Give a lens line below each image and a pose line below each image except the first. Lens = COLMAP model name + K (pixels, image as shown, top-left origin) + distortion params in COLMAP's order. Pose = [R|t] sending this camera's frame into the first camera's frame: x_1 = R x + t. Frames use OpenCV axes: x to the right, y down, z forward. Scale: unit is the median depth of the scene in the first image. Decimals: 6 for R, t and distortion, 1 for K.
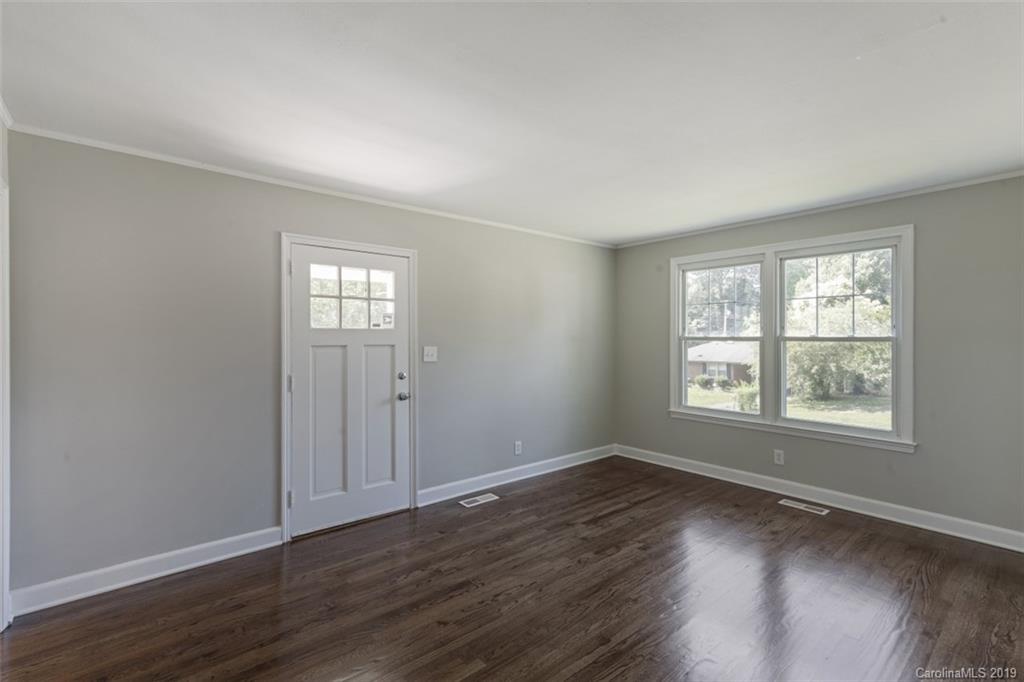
lens RADIAL K [[469.0, 0, 512.0], [0, 469.0, 341.0], [0, 0, 1]] dist [0.004151, 0.000191]
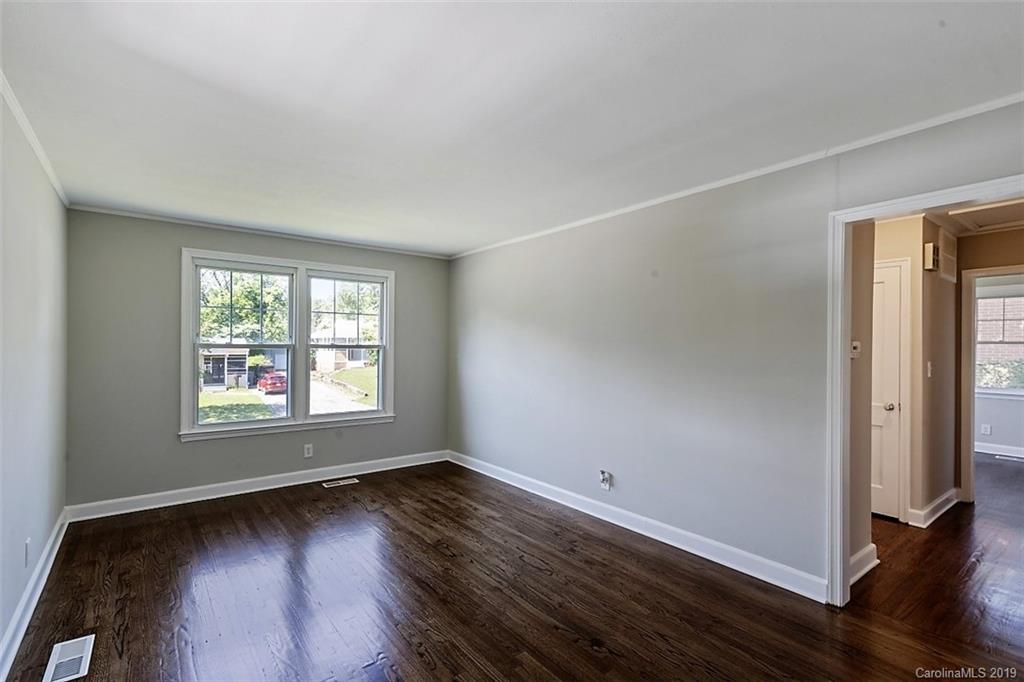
lens RADIAL K [[466.0, 0, 509.7], [0, 466.0, 346.0], [0, 0, 1]] dist [0.001642, 0.000208]
pose [[0.035333, 0.000114, 0.999376, -0.609459], [0.001725, 0.999998, -0.000175, -0.004533], [-0.999374, 0.001730, 0.035332, 0.540306]]
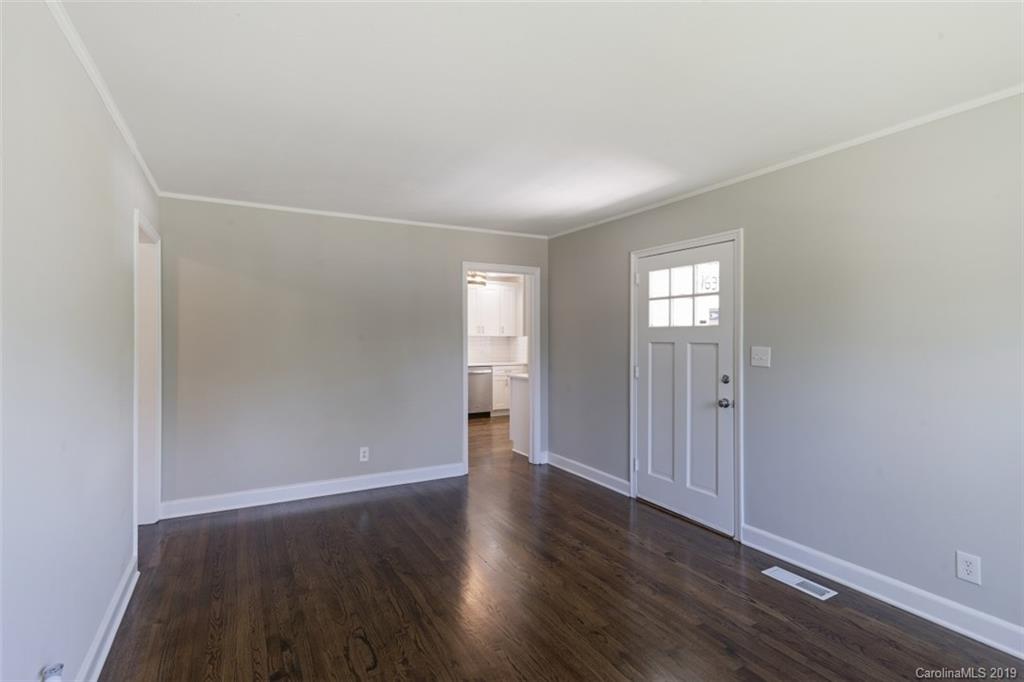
lens RADIAL K [[481.1, 0, 512.0], [0, 481.1, 341.0], [0, 0, 1]] dist [0.002690, 0.000327]
pose [[-0.188914, 0.012957, -0.981908, 0.735846], [-0.009553, 0.999841, 0.015032, -0.006352], [0.981947, 0.012220, -0.188760, 0.806325]]
